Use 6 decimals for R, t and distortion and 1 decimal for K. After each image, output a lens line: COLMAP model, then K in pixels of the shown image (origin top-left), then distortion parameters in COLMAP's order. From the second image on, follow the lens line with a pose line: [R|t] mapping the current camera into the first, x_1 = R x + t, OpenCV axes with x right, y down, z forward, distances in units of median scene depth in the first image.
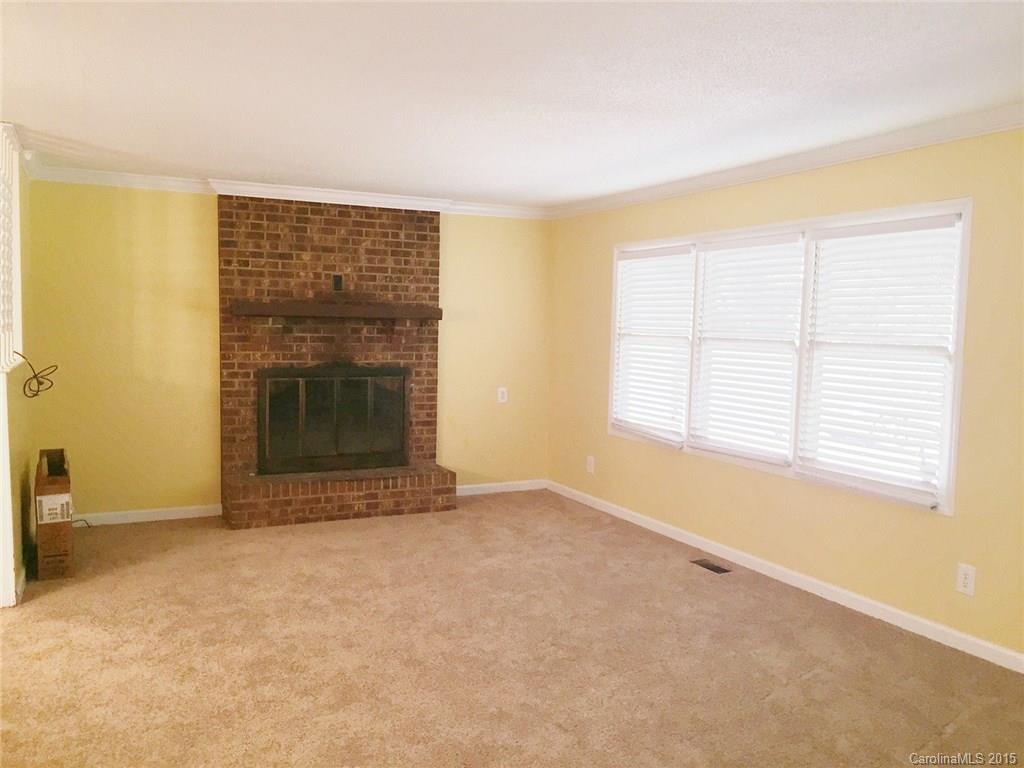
lens RADIAL K [[858.2, 0, 514.4], [0, 858.2, 387.6], [0, 0, 1]] dist [0.073204, -0.100452]
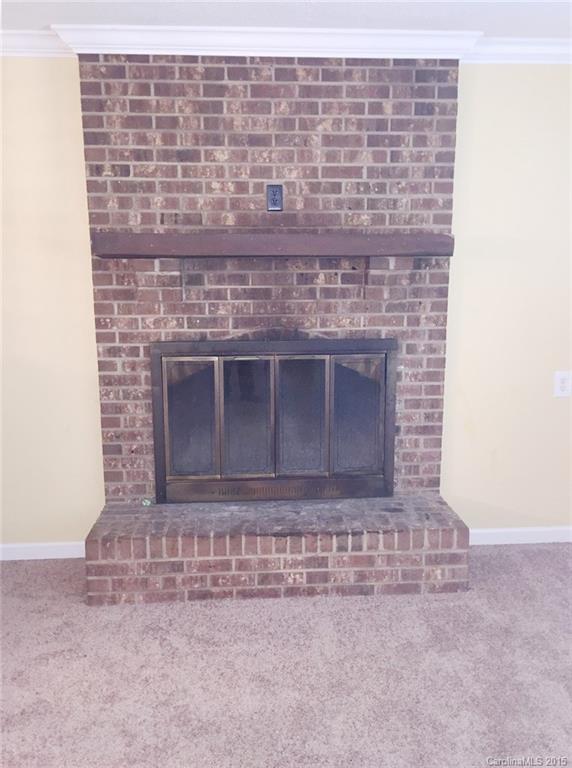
lens RADIAL K [[643.6, 0, 286.0], [0, 643.6, 384.0], [0, 0, 1]] dist [0.073204, -0.100452]
pose [[0.924672, 0.043740, -0.378244, -0.023133], [-0.008124, 0.995420, 0.095249, -0.036756], [0.380678, -0.085001, 0.920793, 0.590015]]
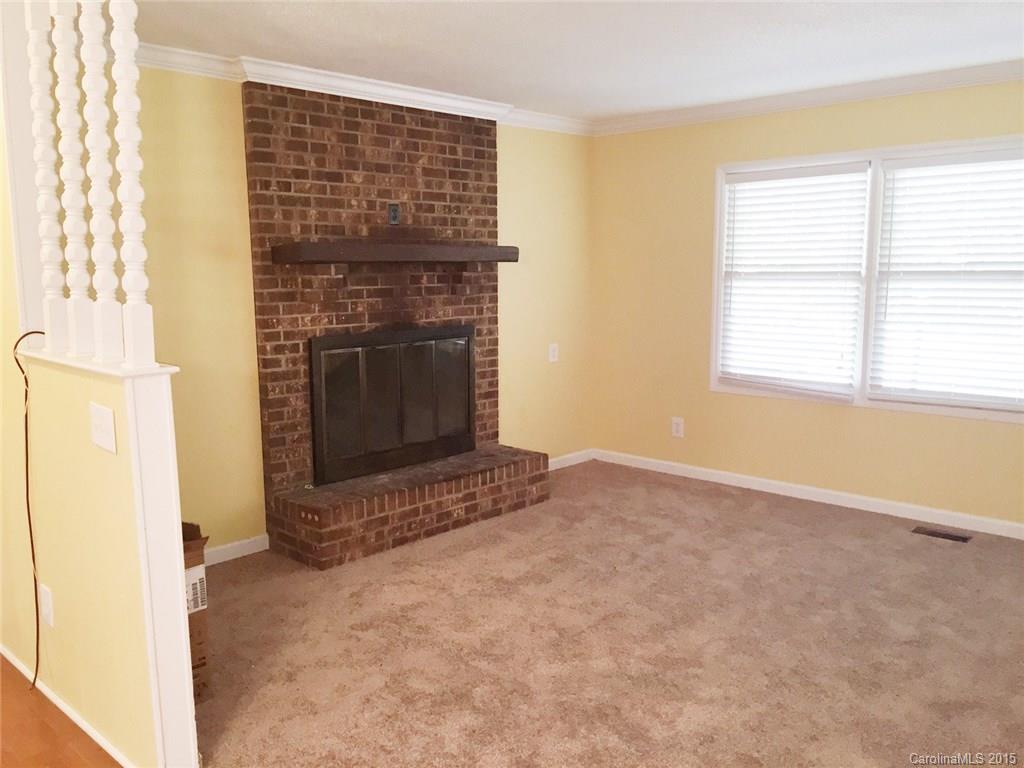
lens RADIAL K [[858.2, 0, 514.4], [0, 858.2, 387.6], [0, 0, 1]] dist [0.073204, -0.100452]
pose [[0.936446, -0.077939, 0.342043, -0.379168], [0.055436, 0.995634, 0.075094, -0.025002], [-0.346403, -0.051360, 0.936679, 0.275328]]
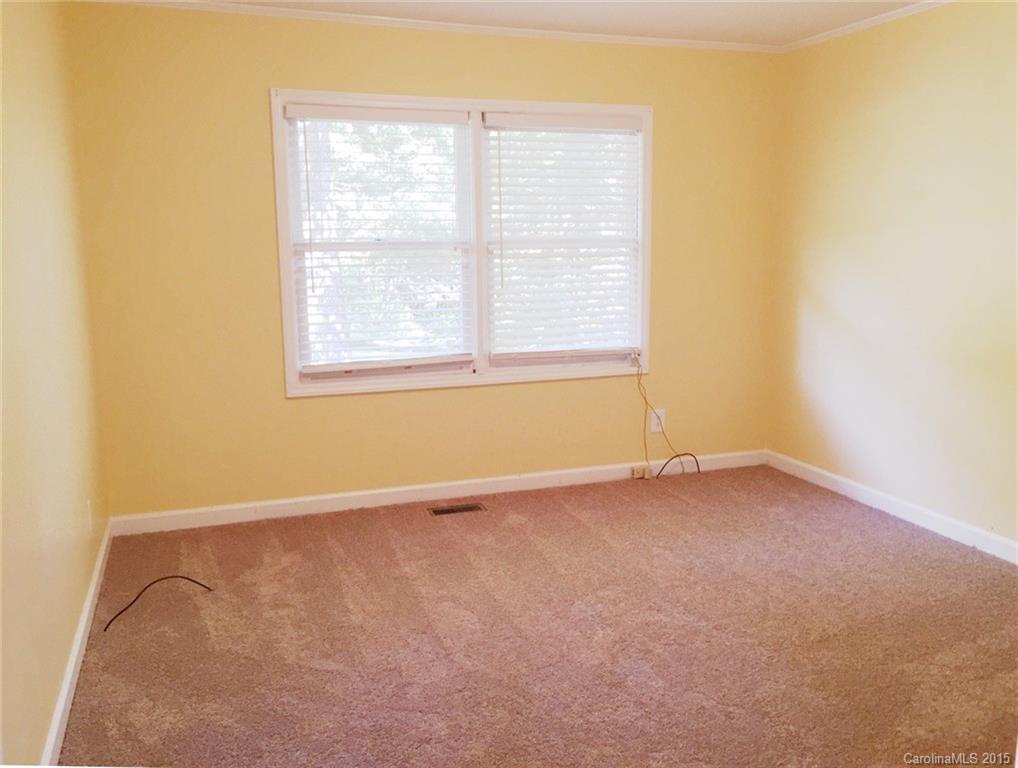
lens RADIAL K [[859.3, 0, 509.0], [0, 859.3, 384.0], [0, 0, 1]] dist [0.001707, 0.000438]
pose [[0.101541, -0.191736, 0.976180, -0.473065], [0.087376, 0.979178, 0.183236, -0.055189], [-0.990987, 0.066688, 0.116180, 0.685745]]
